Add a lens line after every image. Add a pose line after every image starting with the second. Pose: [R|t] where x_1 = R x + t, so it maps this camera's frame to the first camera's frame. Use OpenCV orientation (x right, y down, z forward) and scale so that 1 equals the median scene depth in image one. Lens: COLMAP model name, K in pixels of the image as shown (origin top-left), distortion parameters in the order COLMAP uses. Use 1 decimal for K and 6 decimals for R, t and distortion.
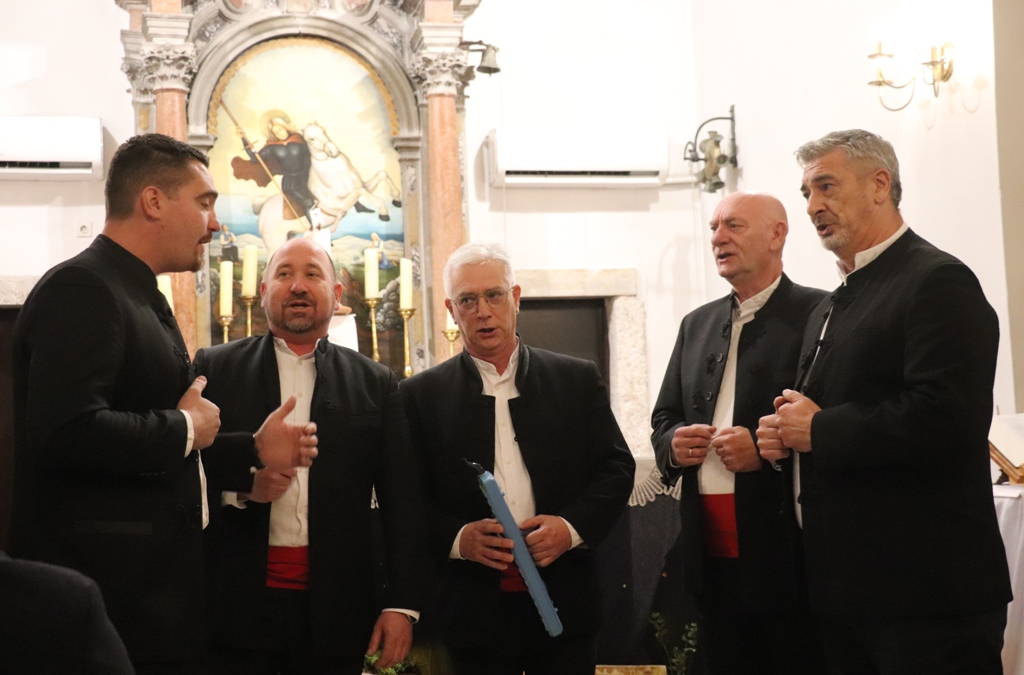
lens RADIAL K [[1597.8, 0, 535.6], [0, 1597.8, 330.5], [0, 0, 1]] dist [0.104106, 0.000000]
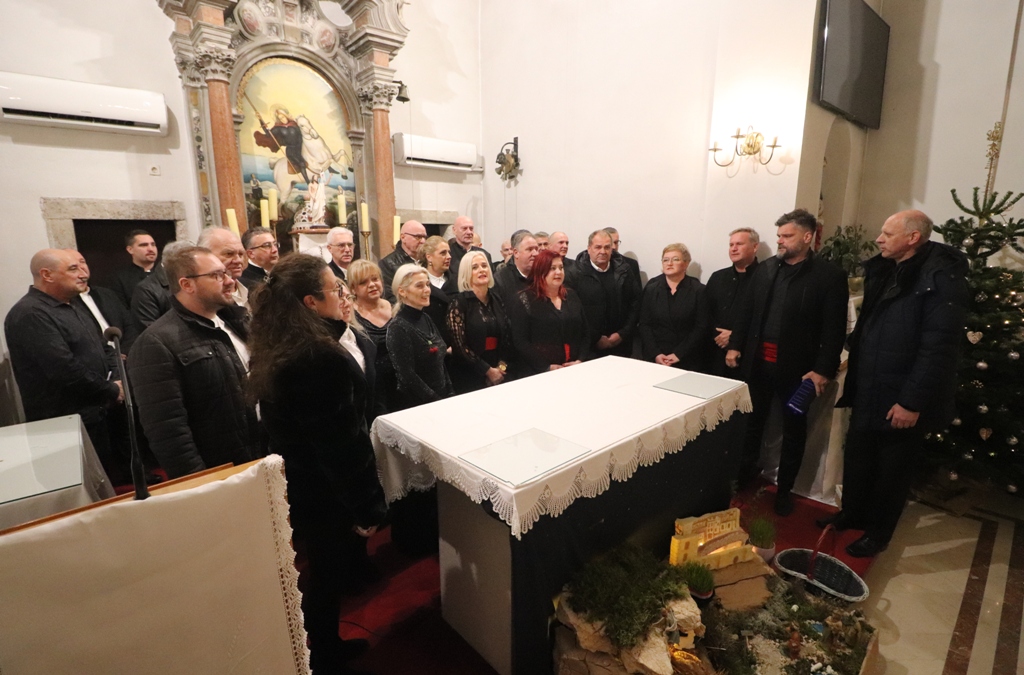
lens RADIAL K [[480.0, 0, 507.5], [0, 480.0, 342.0], [0, 0, 1]] dist [-0.007364, -0.008704]
pose [[0.876308, -0.068004, 0.476928, -0.208939], [-0.068059, 0.962582, 0.262304, -0.045816], [-0.476920, -0.262318, 0.838890, 0.407003]]
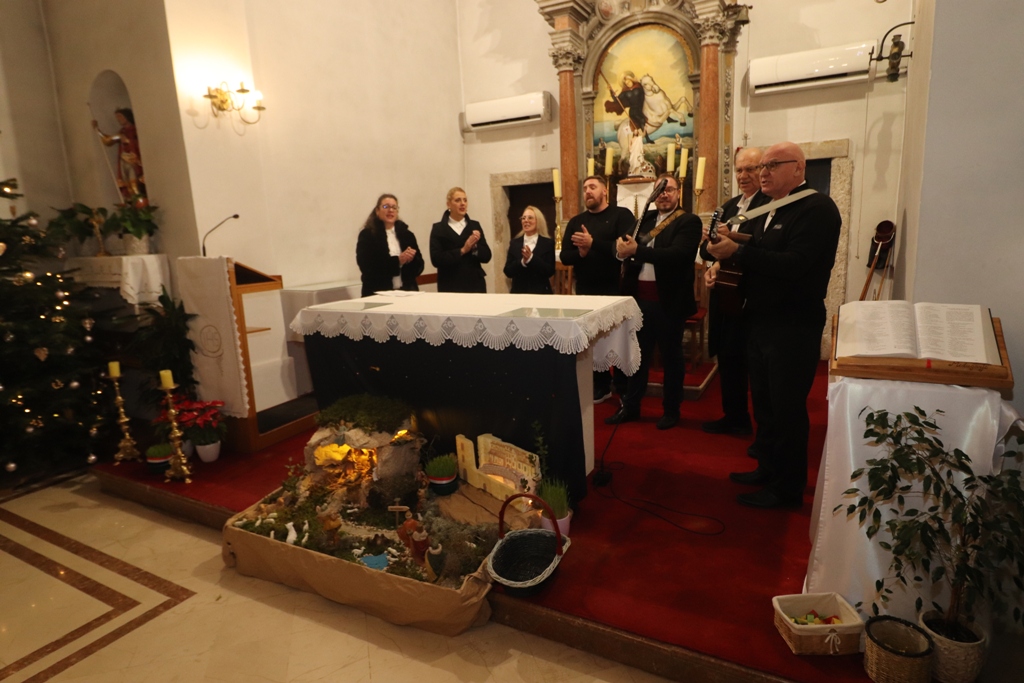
lens RADIAL K [[571.8, 0, 502.3], [0, 571.8, 340.7], [0, 0, 1]] dist [-0.000512, -0.008456]
pose [[0.741844, 0.135068, -0.656828, 0.218439], [0.066935, 0.959697, 0.272948, -0.025487], [0.667223, -0.246450, 0.702905, 0.347236]]
